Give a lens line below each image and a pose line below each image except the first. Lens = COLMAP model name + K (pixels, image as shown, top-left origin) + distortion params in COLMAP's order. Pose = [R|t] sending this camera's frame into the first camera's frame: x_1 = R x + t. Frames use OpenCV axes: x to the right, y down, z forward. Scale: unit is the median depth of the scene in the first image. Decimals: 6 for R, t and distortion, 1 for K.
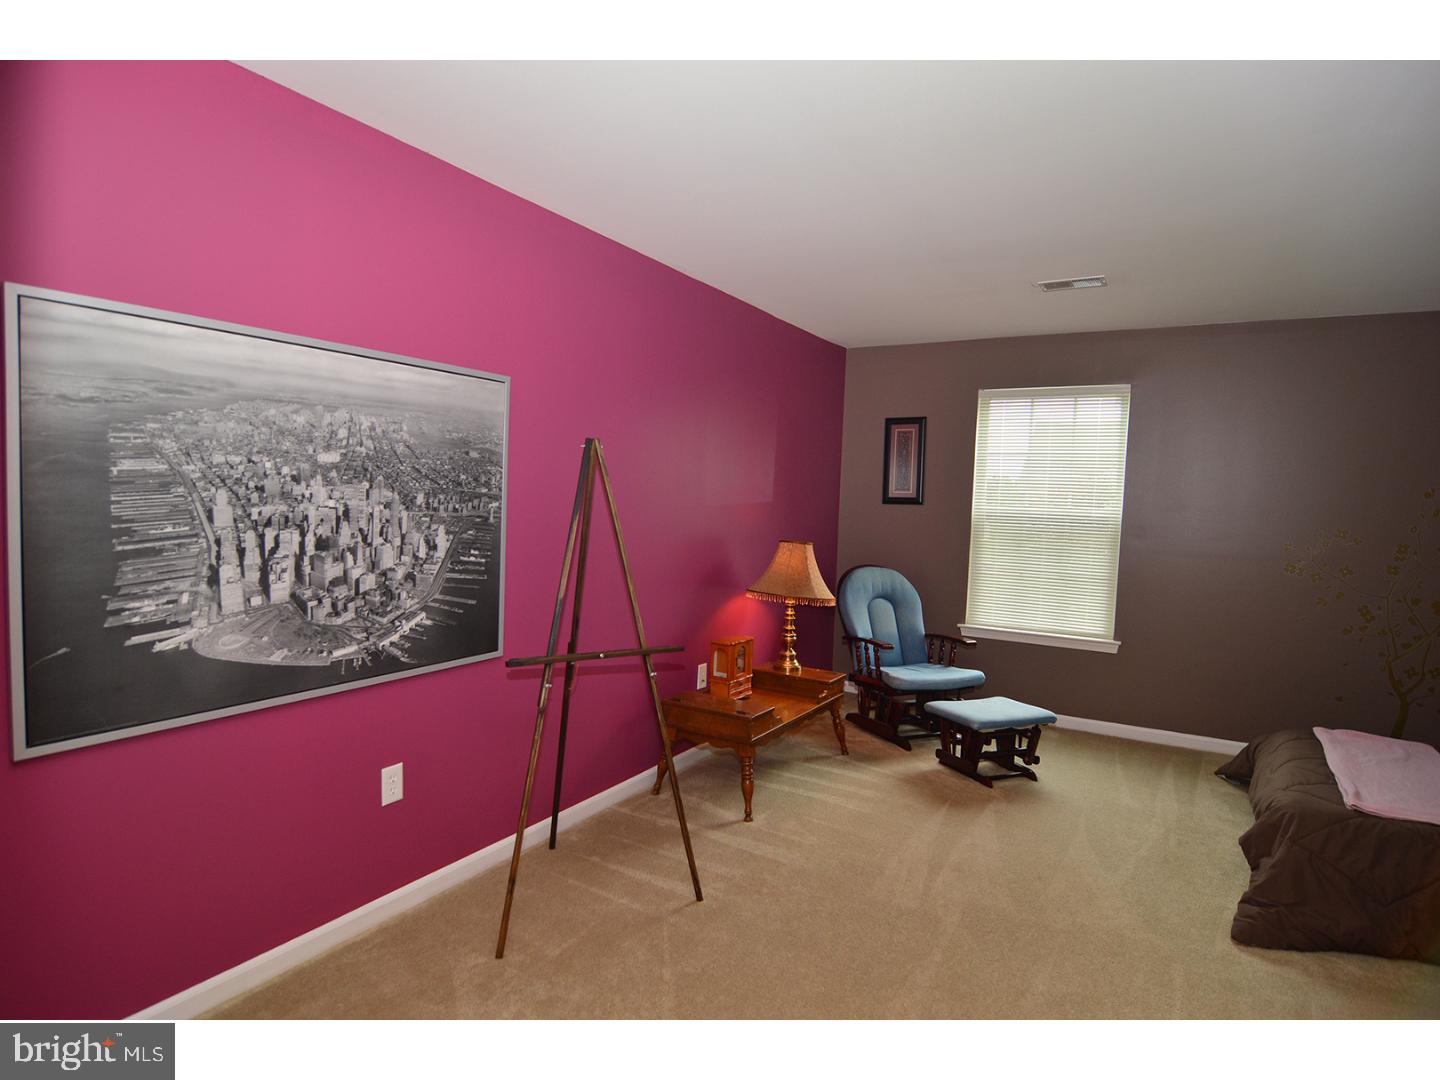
lens RADIAL K [[783.6, 0, 720.0], [0, 783.6, 540.0], [0, 0, 1]] dist [-0.000973, 0.000109]
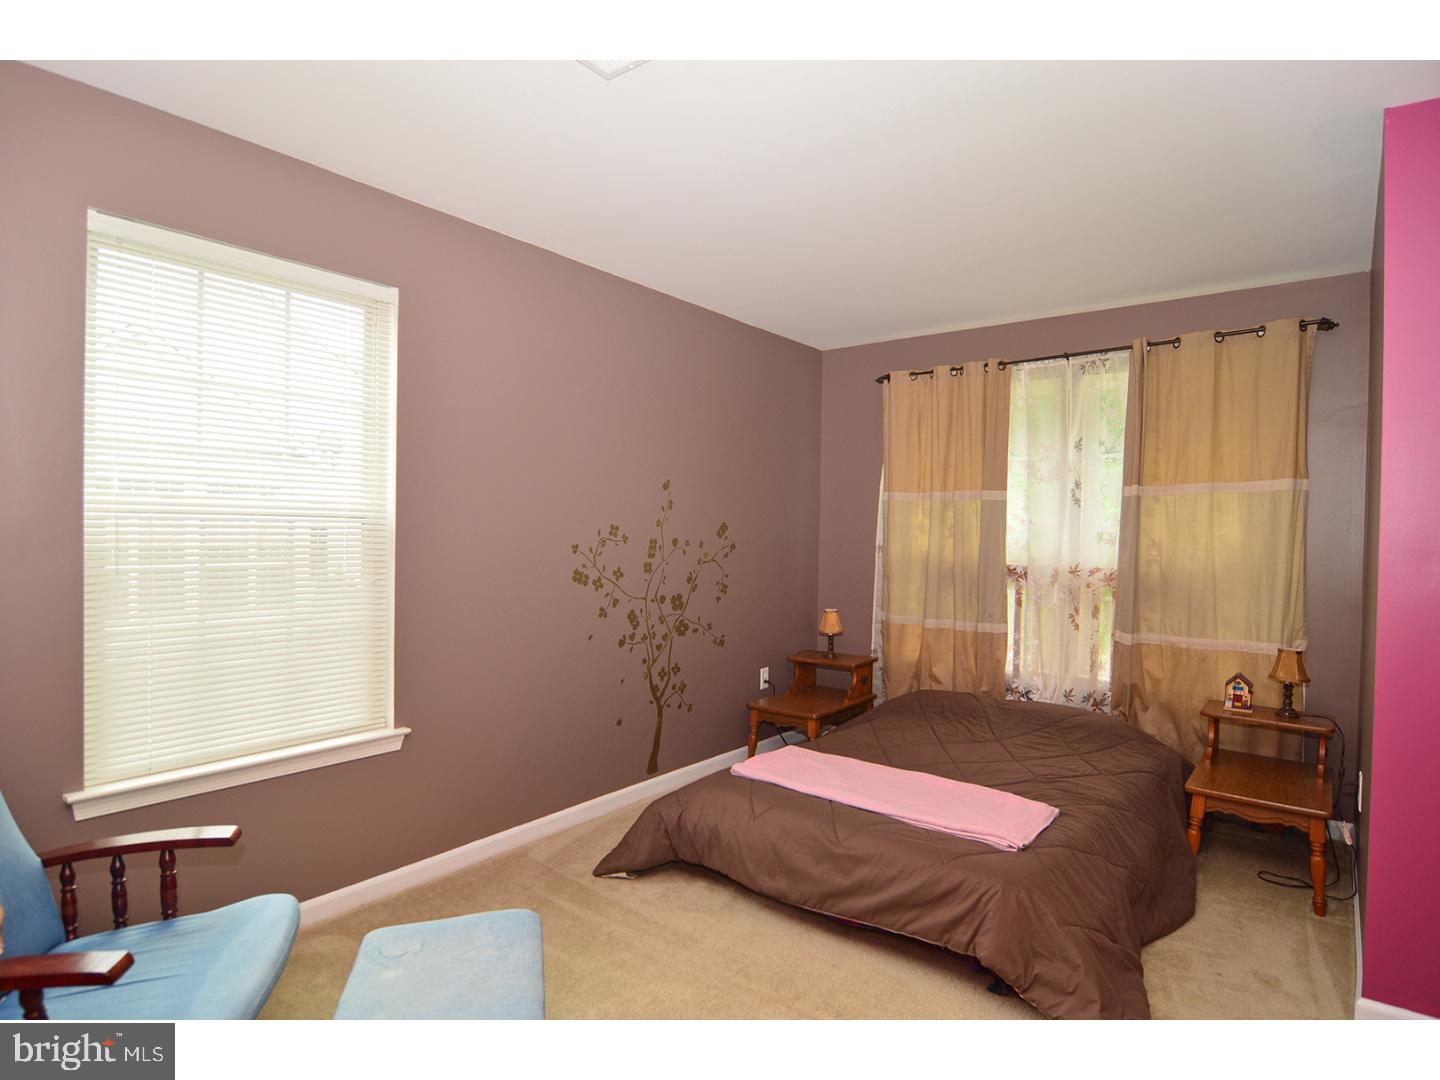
lens RADIAL K [[783.6, 0, 720.0], [0, 783.6, 540.0], [0, 0, 1]] dist [-0.000973, 0.000109]
pose [[0.134419, -0.045784, 0.989866, -0.038388], [0.047735, 0.998072, 0.039681, -0.026466], [-0.989774, 0.041918, 0.136345, 0.778077]]
